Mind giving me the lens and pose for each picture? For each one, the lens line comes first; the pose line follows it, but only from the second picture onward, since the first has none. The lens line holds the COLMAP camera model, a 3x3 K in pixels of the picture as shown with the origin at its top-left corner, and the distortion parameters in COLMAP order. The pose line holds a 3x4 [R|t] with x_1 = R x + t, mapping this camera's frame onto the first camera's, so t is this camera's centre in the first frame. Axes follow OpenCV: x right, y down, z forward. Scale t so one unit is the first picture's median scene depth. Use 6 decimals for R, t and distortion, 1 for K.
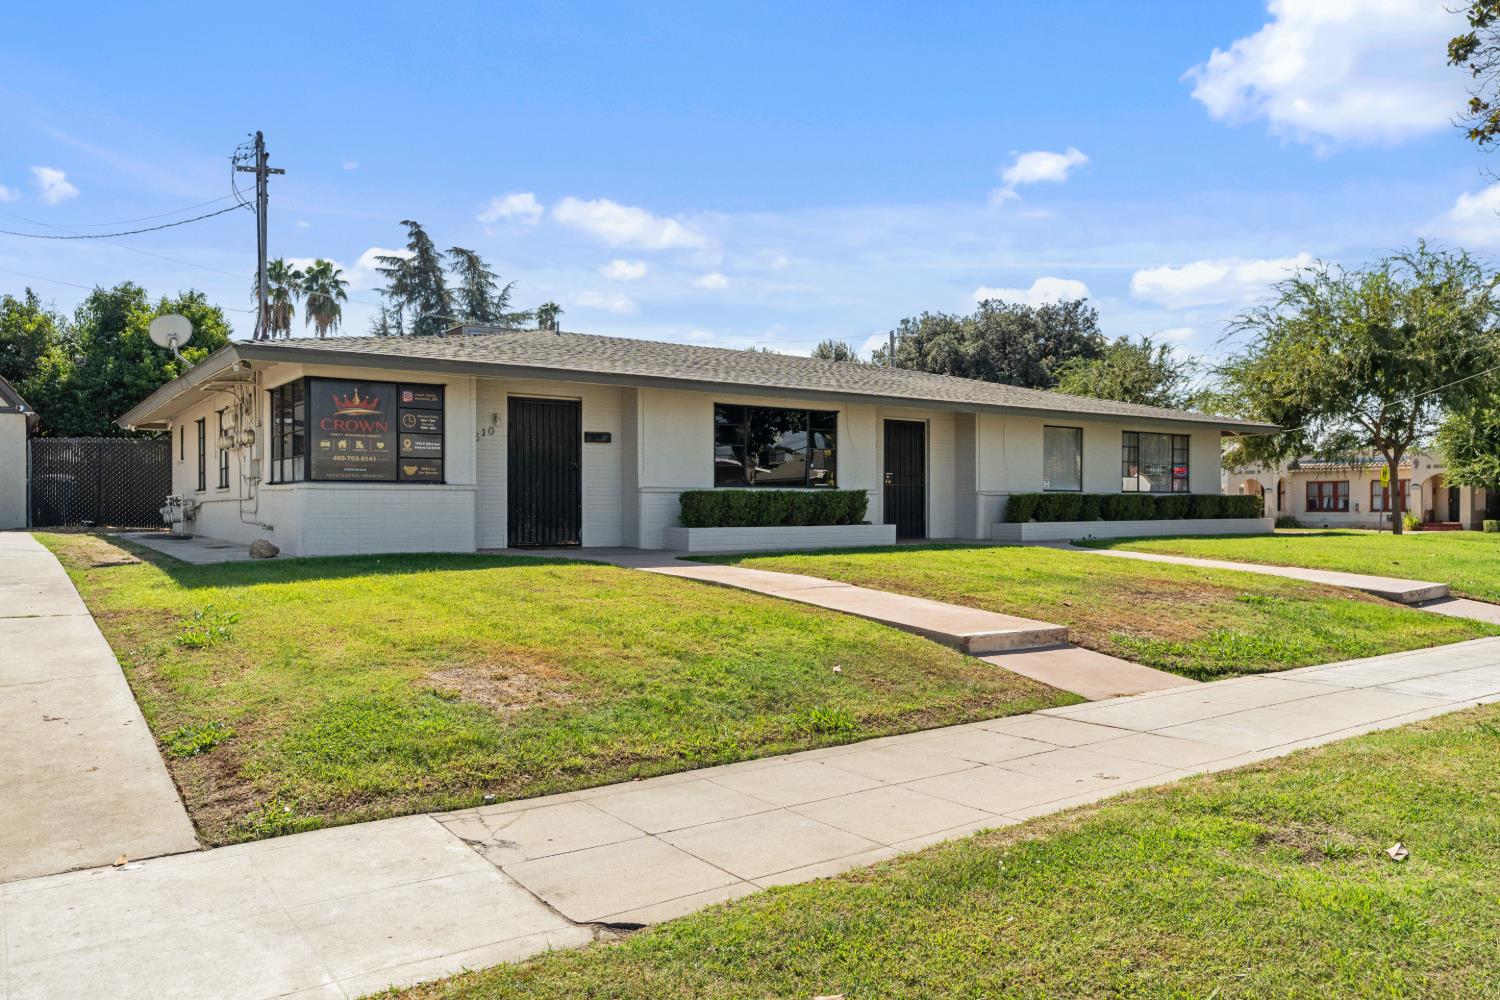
lens RADIAL K [[1106.7, 0, 750.0], [0, 1106.7, 500.0], [0, 0, 1]] dist [-0.000999, -0.001137]
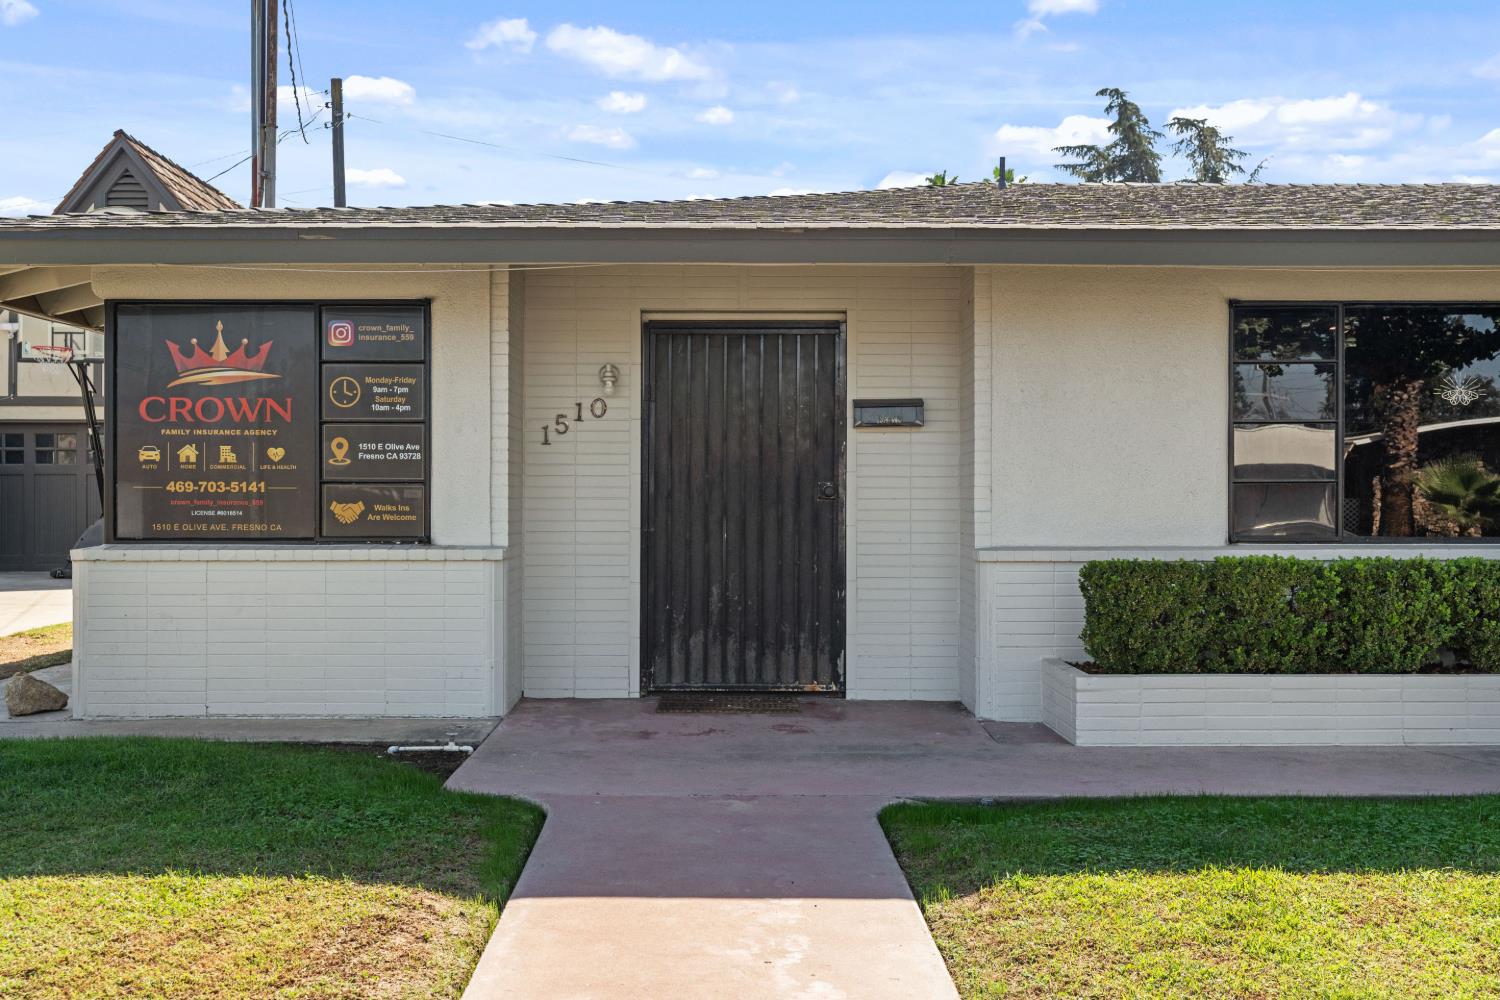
lens RADIAL K [[1458.2, 0, 750.0], [0, 1458.2, 500.0], [0, 0, 1]] dist [0.004130, 0.010055]
pose [[0.812238, -0.001943, -0.583323, 0.118247], [0.005346, 0.999977, 0.004114, -0.029596], [0.583302, -0.006460, 0.812230, 0.582108]]
